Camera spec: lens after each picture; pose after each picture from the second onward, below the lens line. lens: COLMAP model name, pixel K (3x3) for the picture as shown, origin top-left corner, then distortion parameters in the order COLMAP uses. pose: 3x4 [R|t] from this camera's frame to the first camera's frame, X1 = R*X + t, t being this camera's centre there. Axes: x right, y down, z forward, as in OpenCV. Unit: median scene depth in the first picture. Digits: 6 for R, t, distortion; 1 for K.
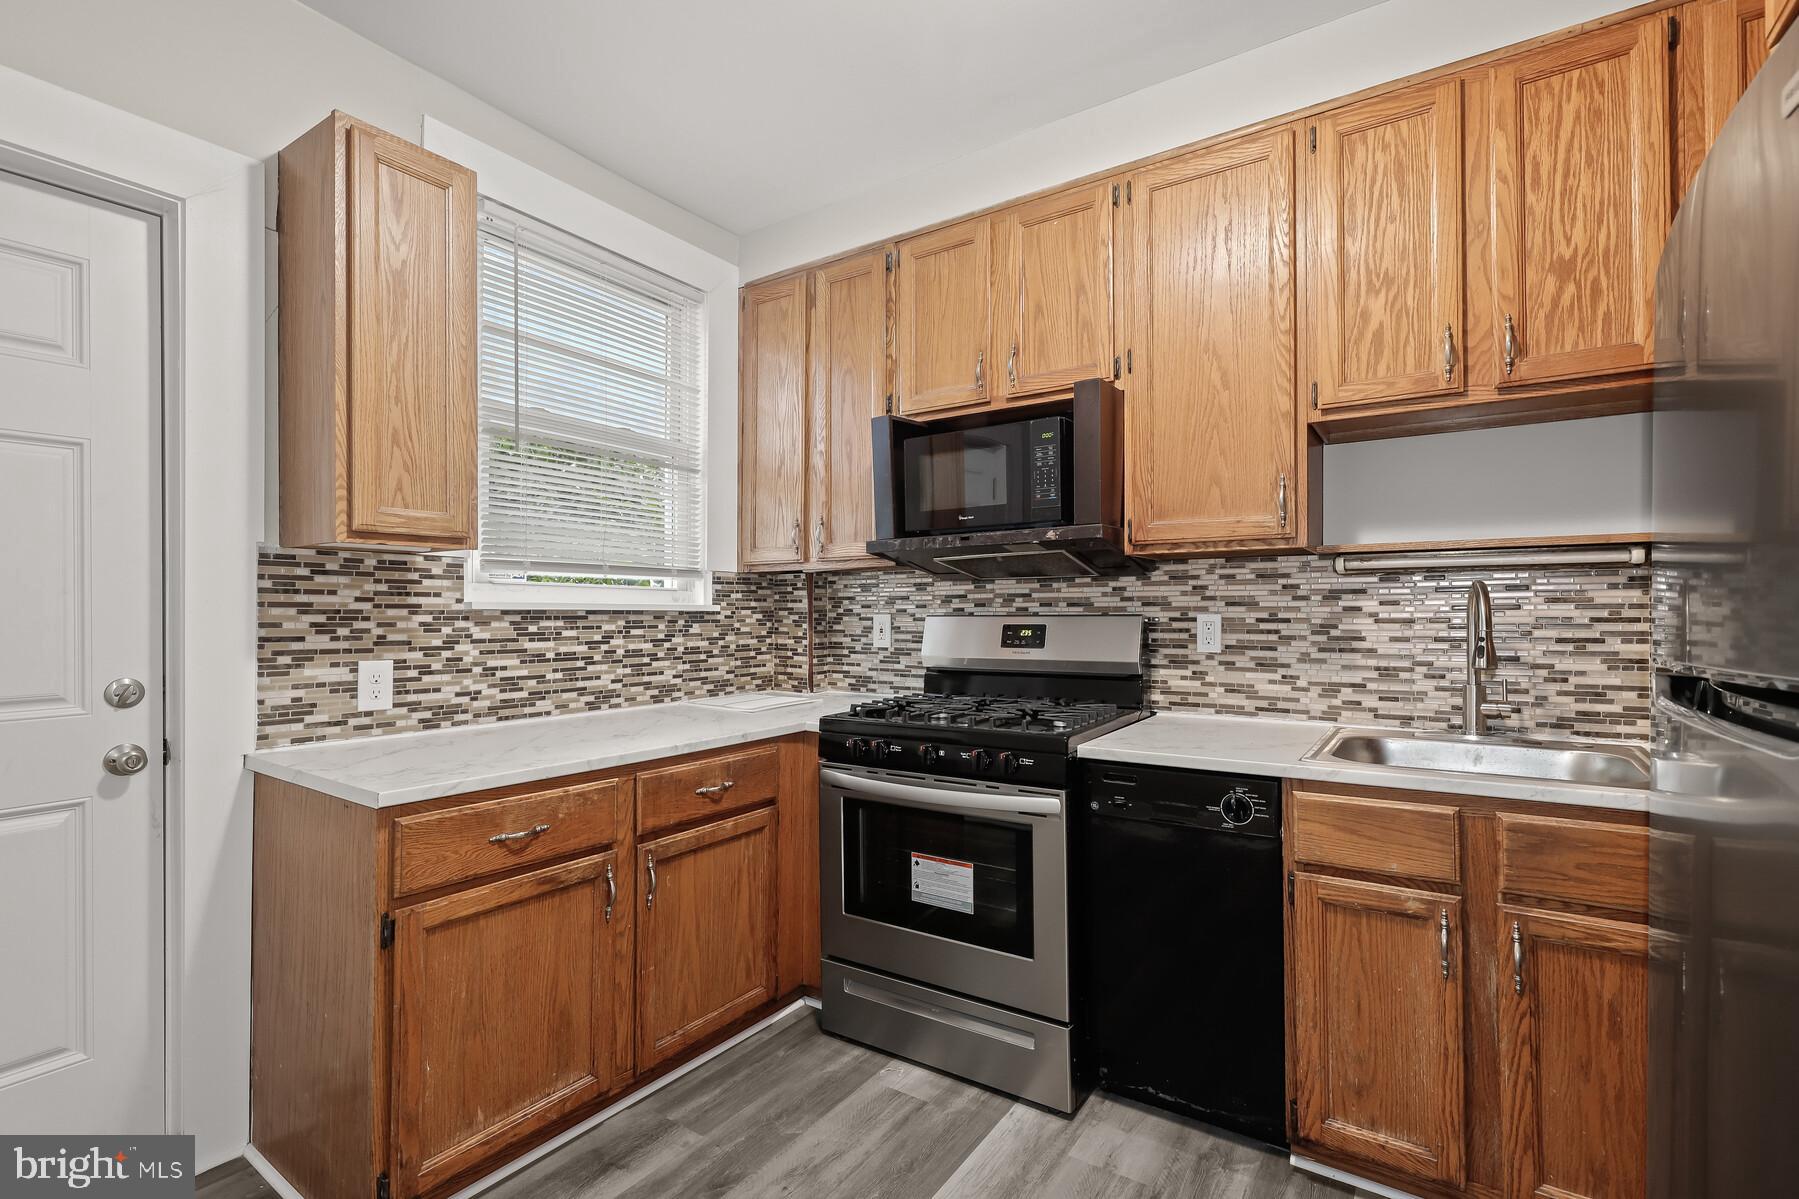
lens RADIAL K [[833.5, 0, 901.8], [0, 833.5, 606.8], [0, 0, 1]] dist [0.005632, -0.000507]
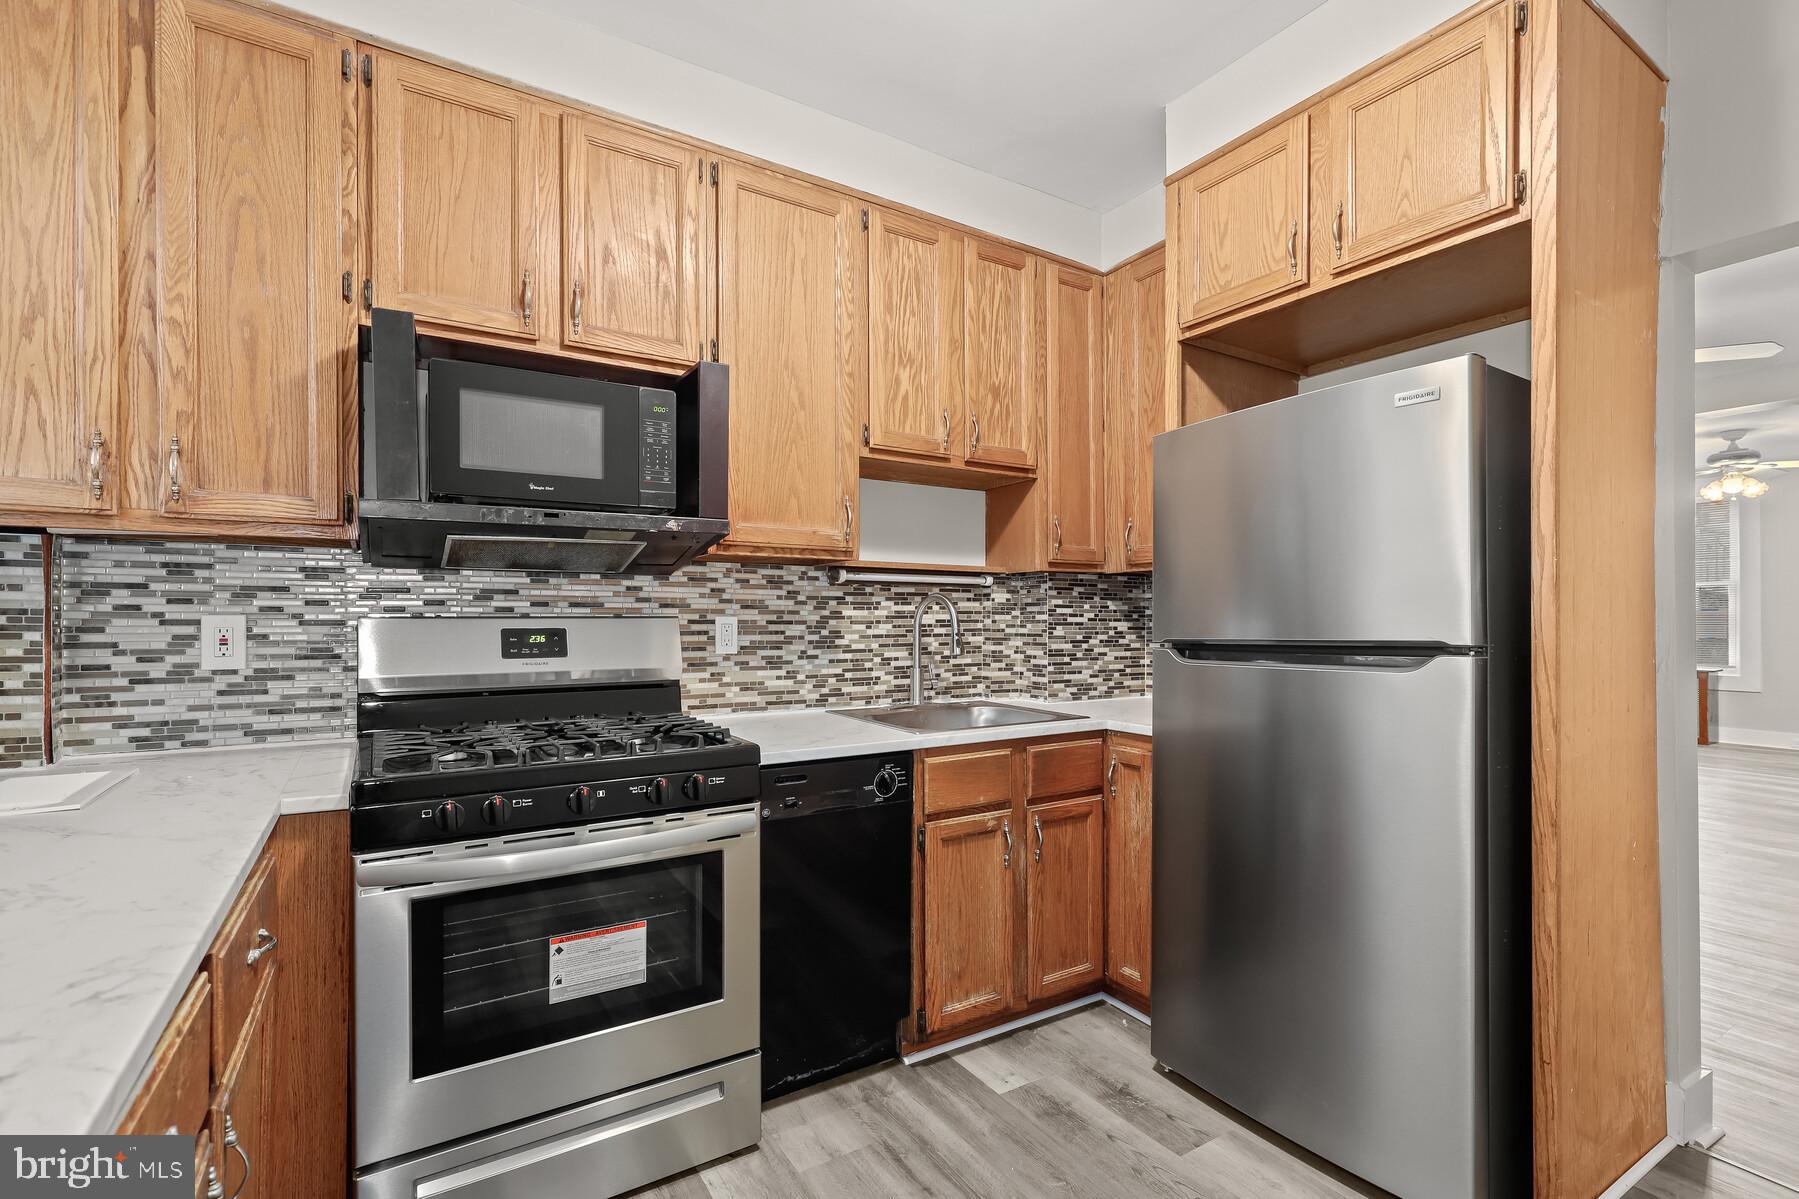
lens RADIAL K [[833.5, 0, 952.6], [0, 833.5, 620.7], [0, 0, 1]] dist [0.005632, -0.000507]
pose [[0.382827, -0.000822, 0.923820, -0.502139], [-0.010729, 0.999928, 0.005336, 0.006009], [-0.923758, -0.011955, 0.382791, 0.373410]]
